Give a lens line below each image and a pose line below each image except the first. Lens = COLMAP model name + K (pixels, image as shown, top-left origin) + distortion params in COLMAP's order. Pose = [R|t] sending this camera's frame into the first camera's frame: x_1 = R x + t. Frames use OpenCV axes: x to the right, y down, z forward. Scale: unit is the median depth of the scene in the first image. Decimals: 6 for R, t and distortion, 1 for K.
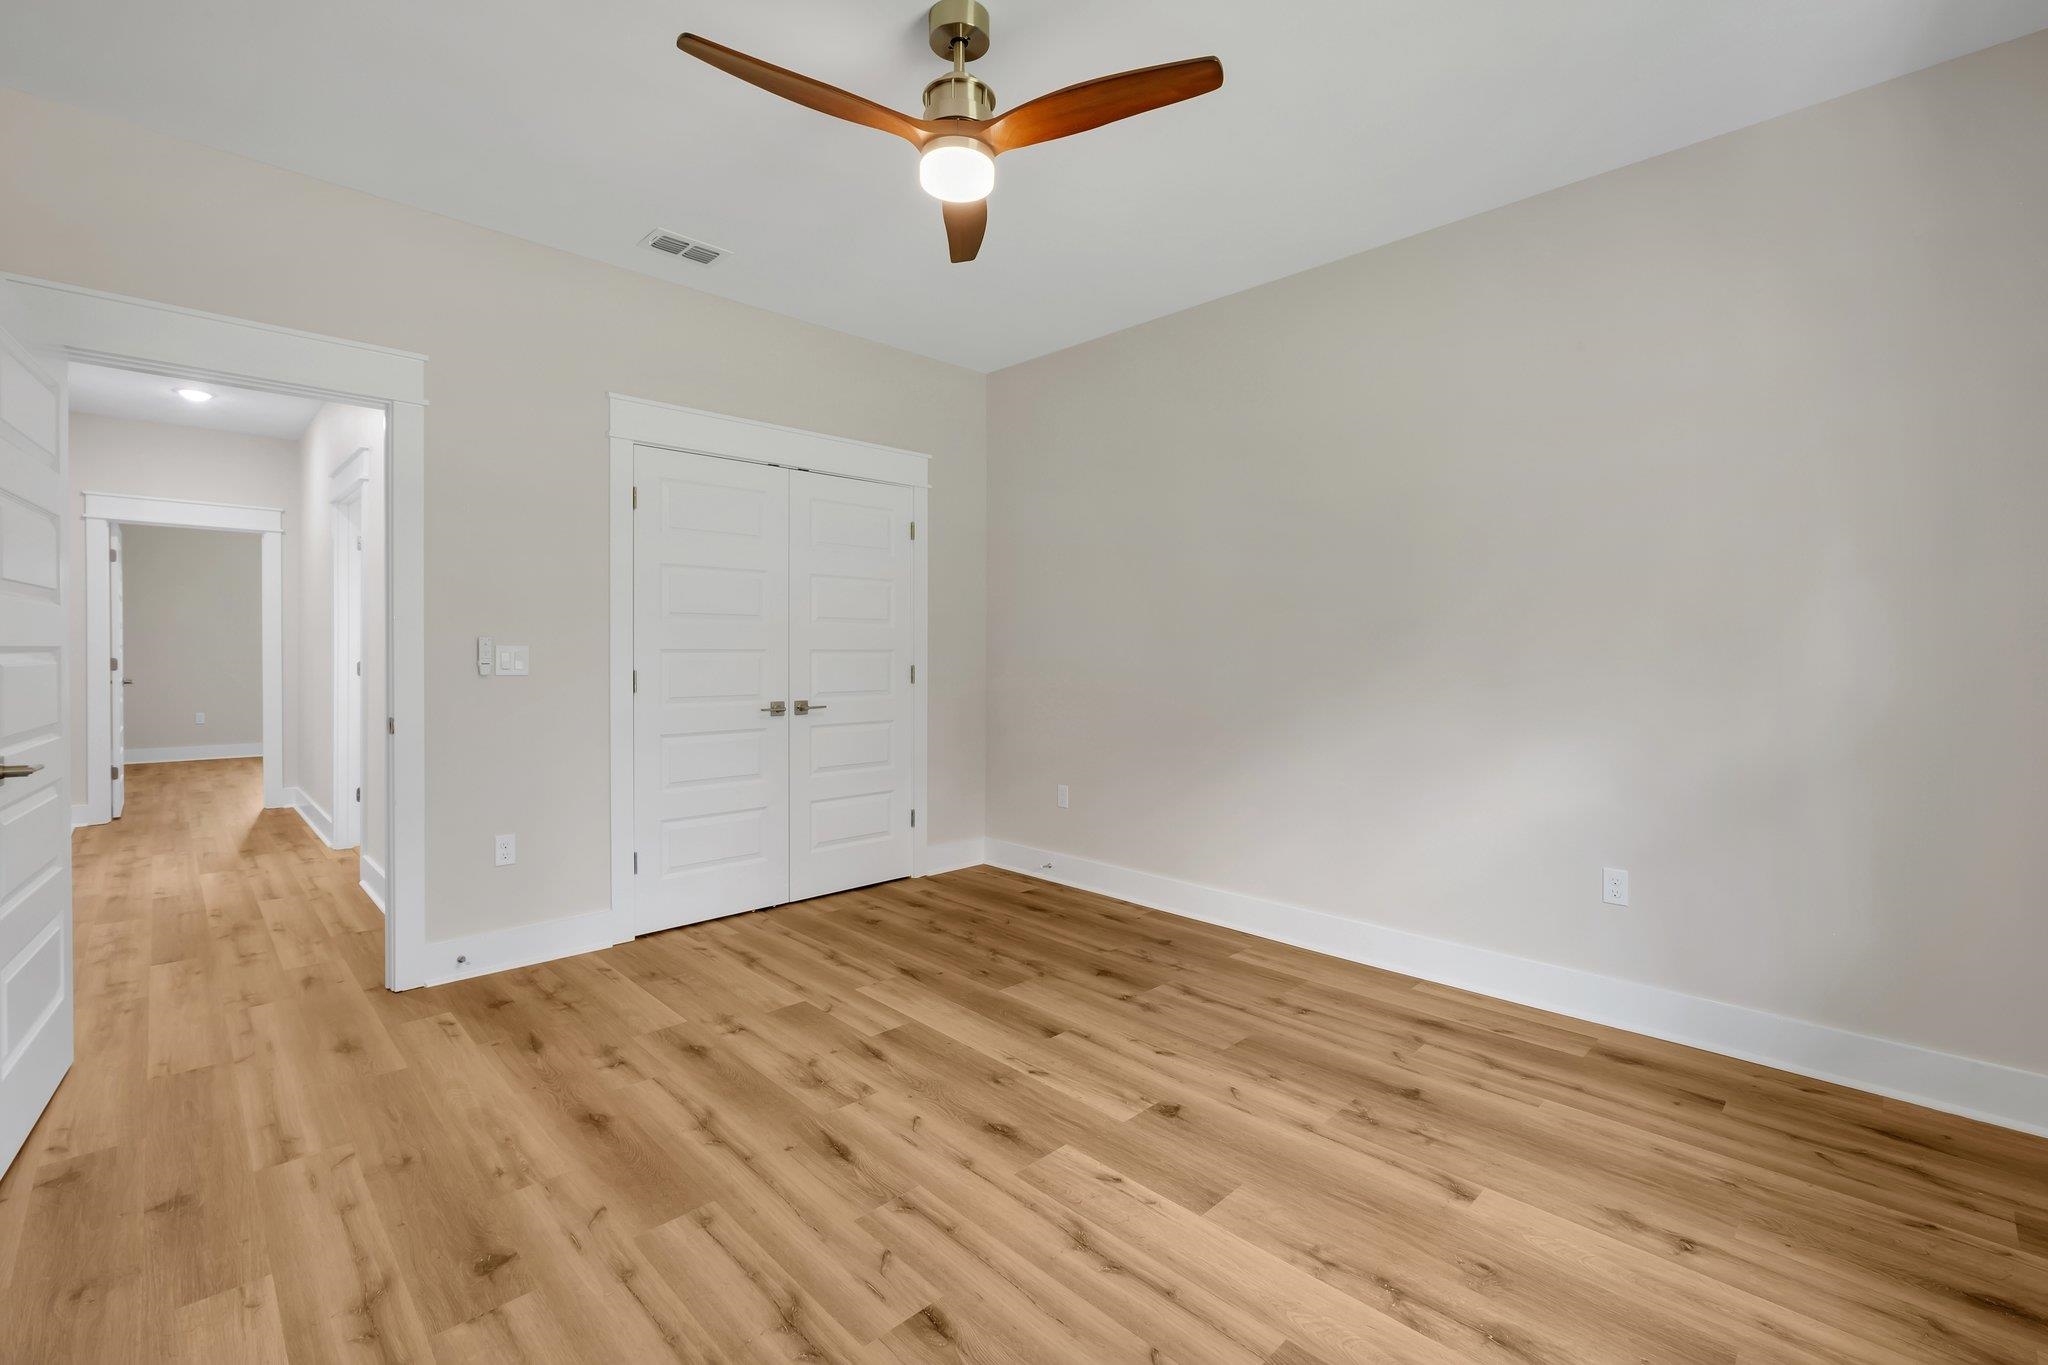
lens RADIAL K [[885.5, 0, 1024.6], [0, 885.5, 660.8], [0, 0, 1]] dist [-0.005858, 0.000006]
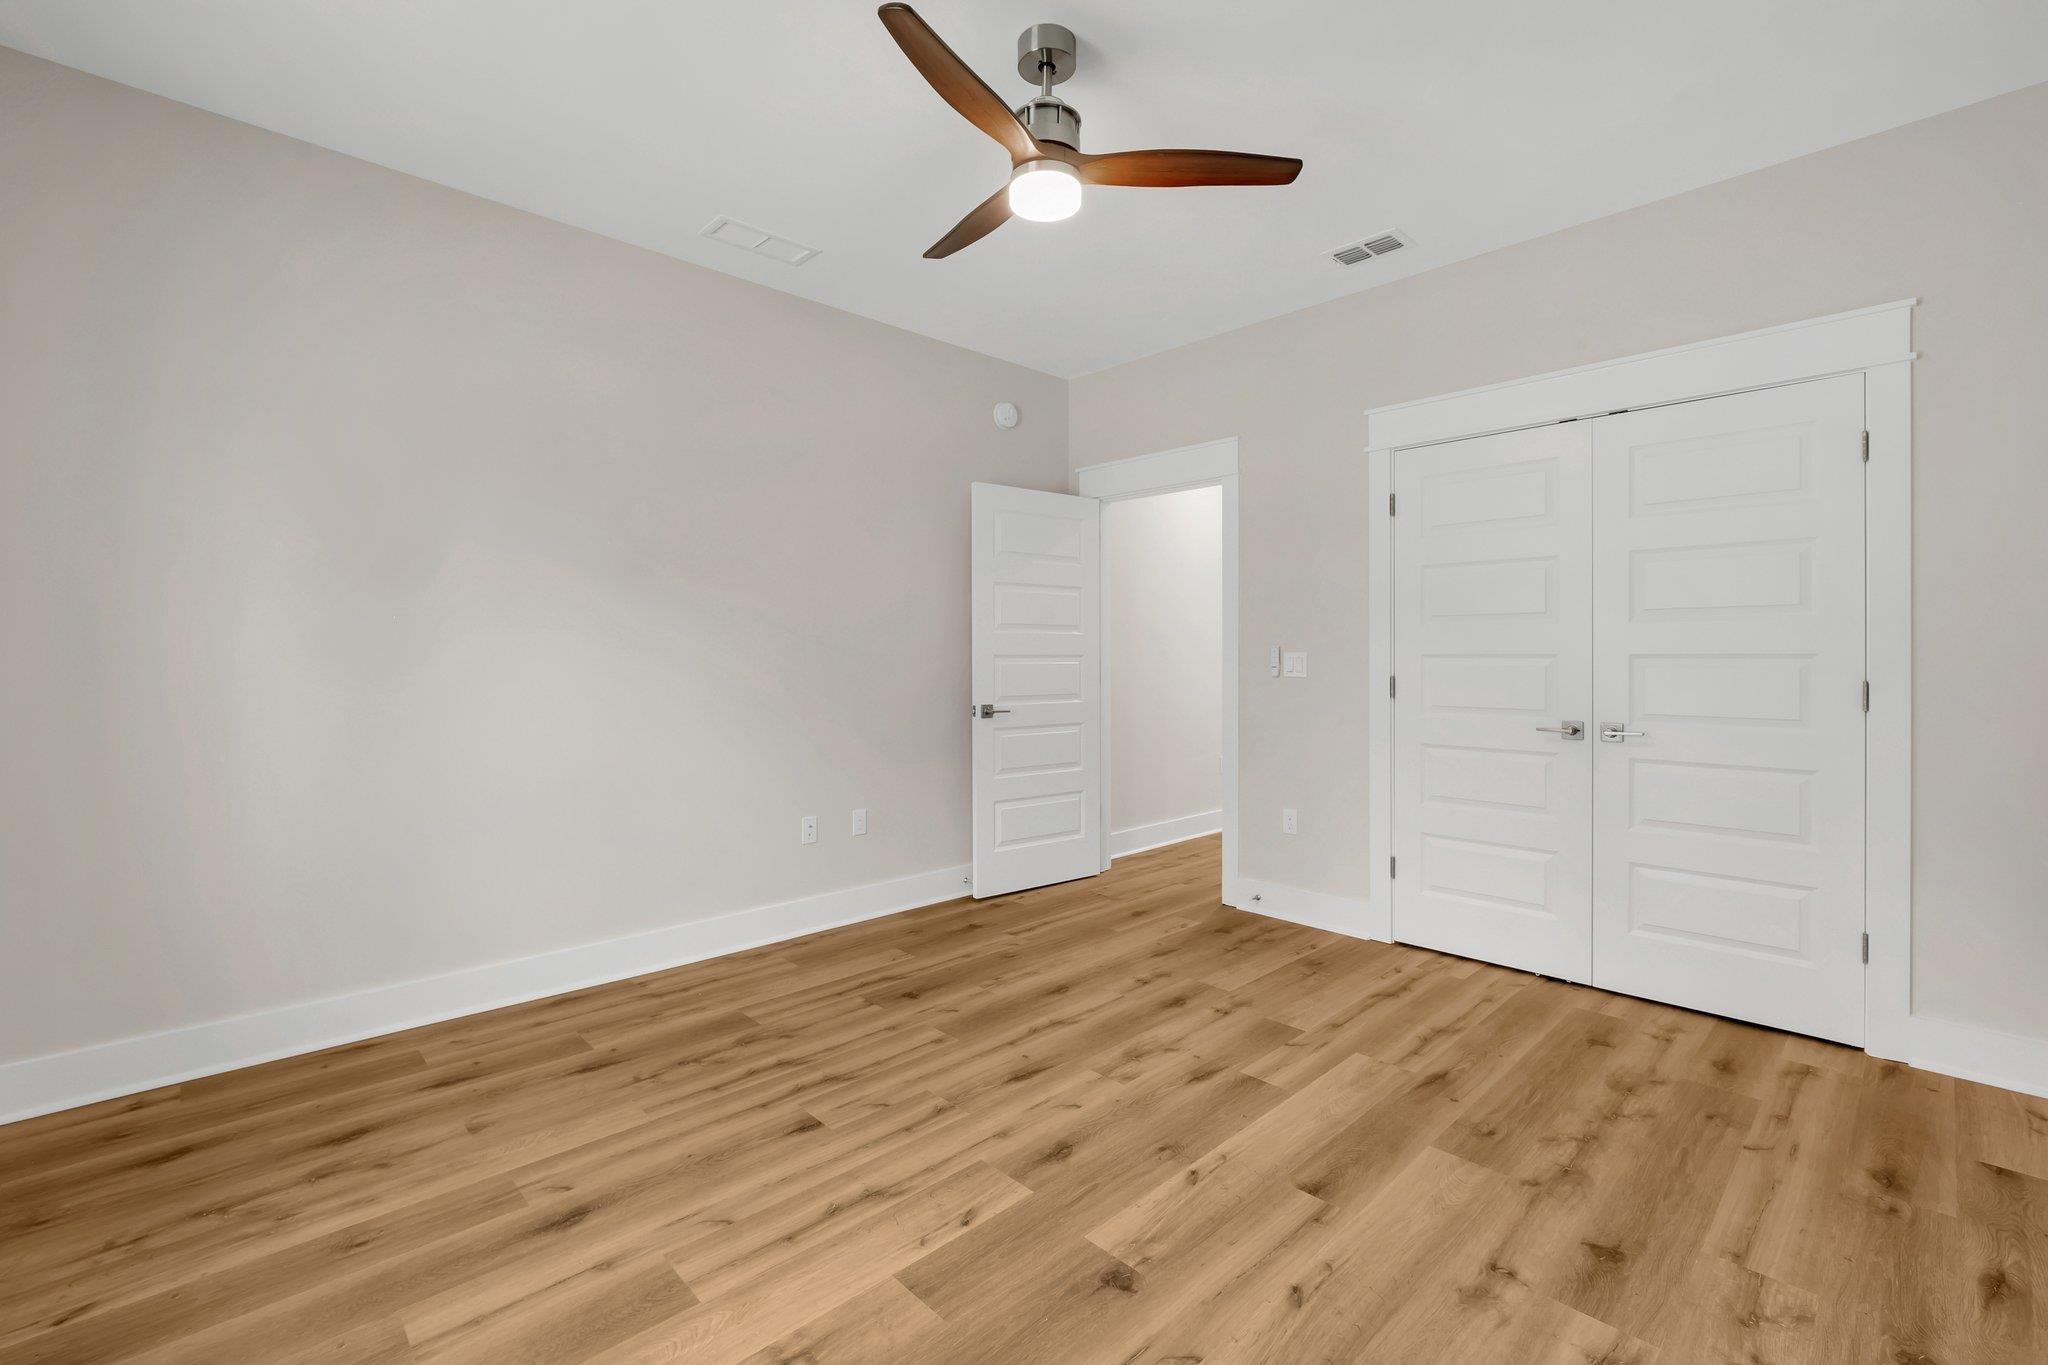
lens RADIAL K [[888.8, 0, 1021.9], [0, 888.8, 663.1], [0, 0, 1]] dist [-0.010138, -0.000244]
pose [[-0.017780, 0.003465, -0.999836, 0.710095], [-0.010092, 0.999942, 0.003645, -0.003809], [0.999791, 0.010155, -0.017744, 0.735252]]
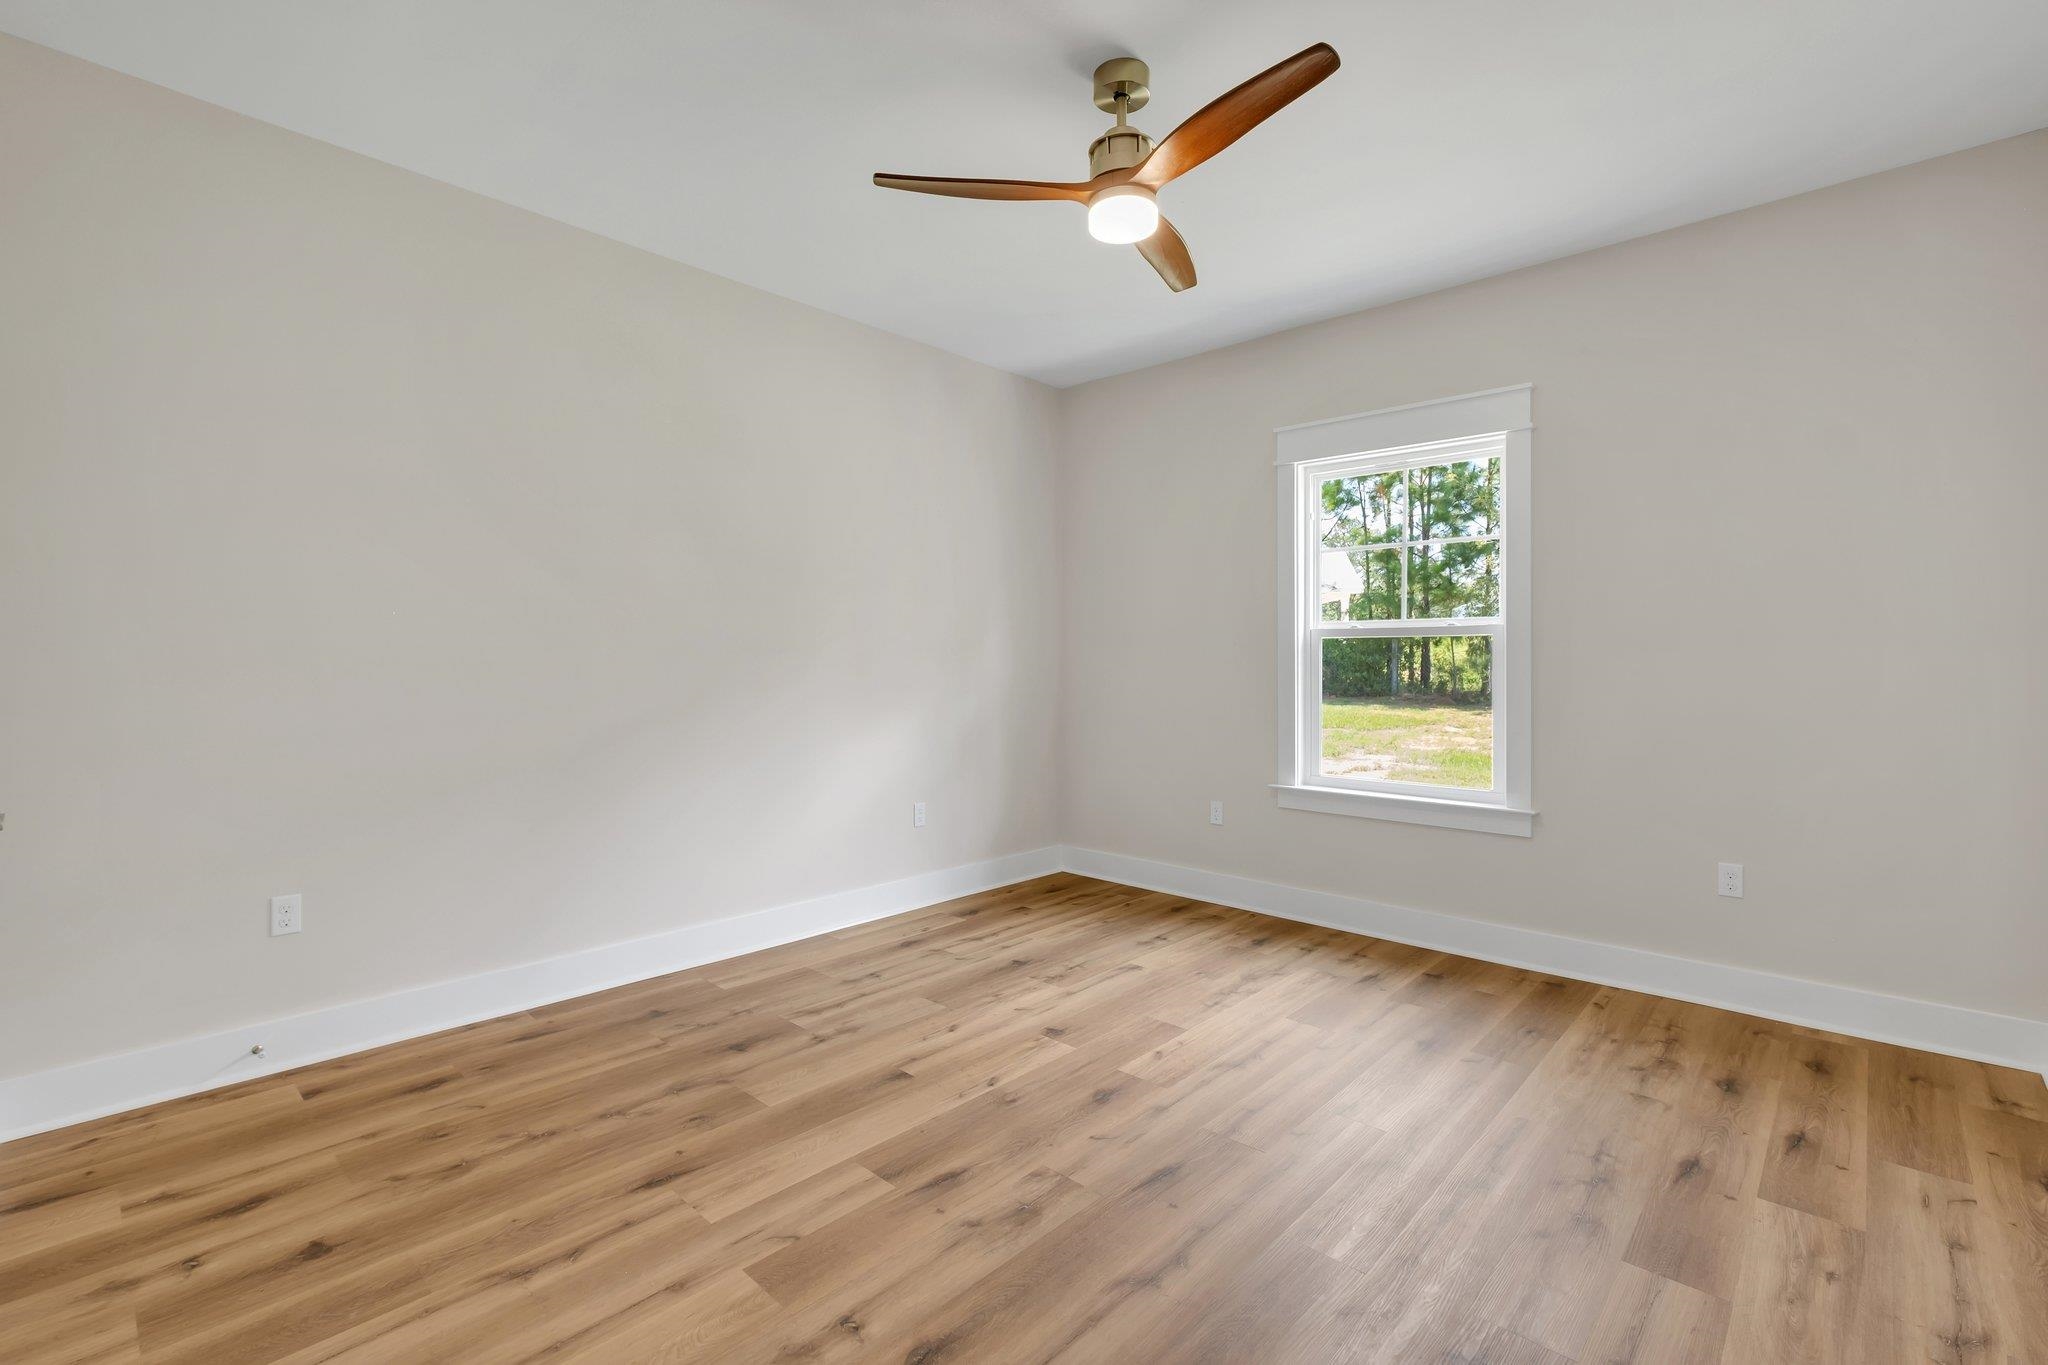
lens RADIAL K [[908.4, 0, 1027.9], [0, 908.4, 663.6], [0, 0, 1]] dist [0.000000, 0.000091]
pose [[-0.043745, -0.008824, 0.999004, -0.868833], [0.008099, 0.999925, 0.009187, -0.013768], [-0.999010, 0.008493, -0.043670, 0.862630]]
